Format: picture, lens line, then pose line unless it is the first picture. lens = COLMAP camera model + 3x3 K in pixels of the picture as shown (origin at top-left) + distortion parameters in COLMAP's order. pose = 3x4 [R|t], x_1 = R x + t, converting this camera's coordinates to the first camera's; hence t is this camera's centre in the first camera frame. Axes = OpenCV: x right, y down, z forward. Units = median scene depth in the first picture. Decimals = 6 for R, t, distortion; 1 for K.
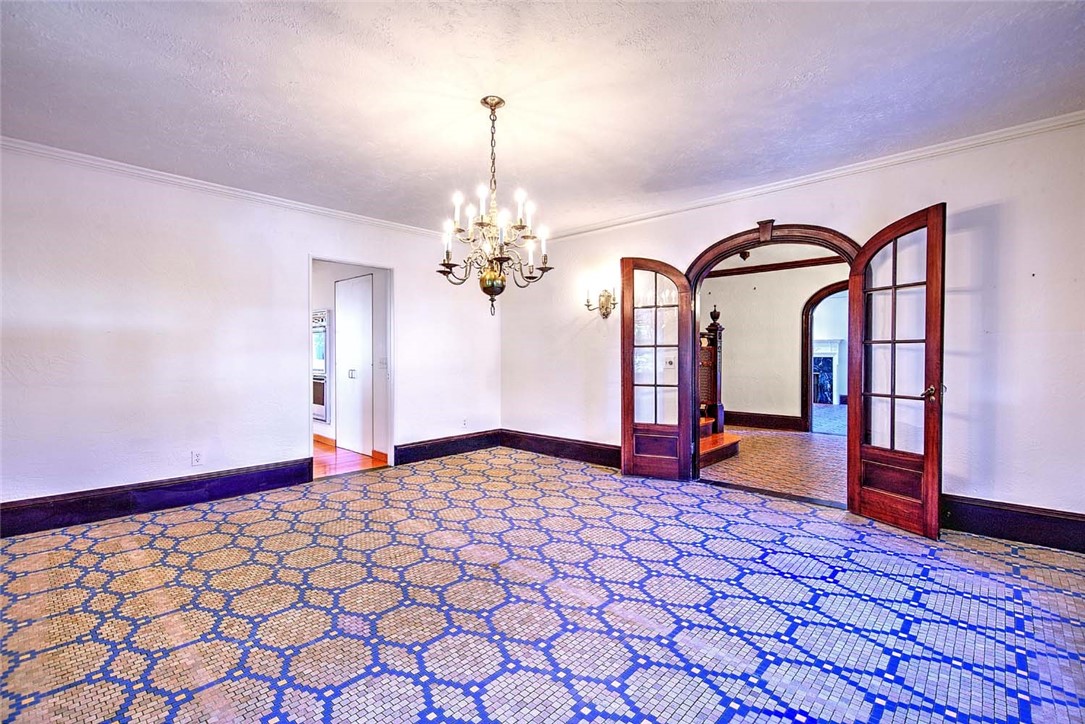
lens RADIAL K [[502.8, 0, 543.5], [0, 502.8, 358.2], [0, 0, 1]] dist [-0.022098, -0.000243]
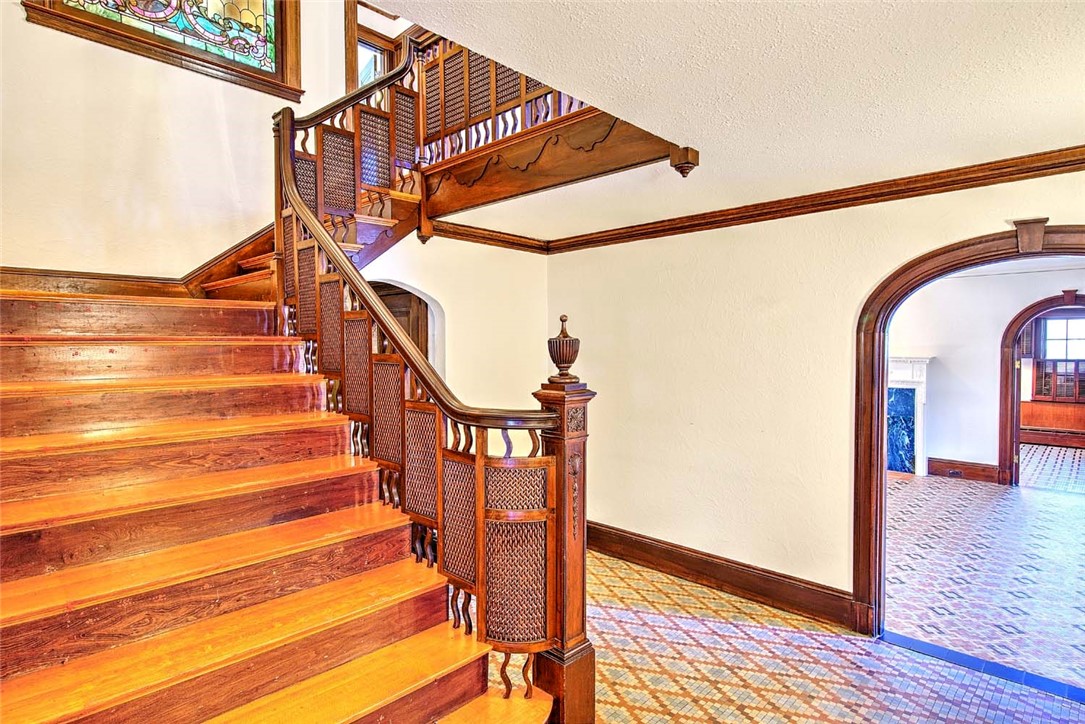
lens RADIAL K [[587.0, 0, 542.3], [0, 587.0, 359.0], [0, 0, 1]] dist [0.003979, 0.000701]
pose [[0.999819, -0.007092, -0.017663, 0.182701], [0.007334, 0.999879, 0.013698, -0.046235], [0.017563, -0.013826, 0.999750, 0.348760]]
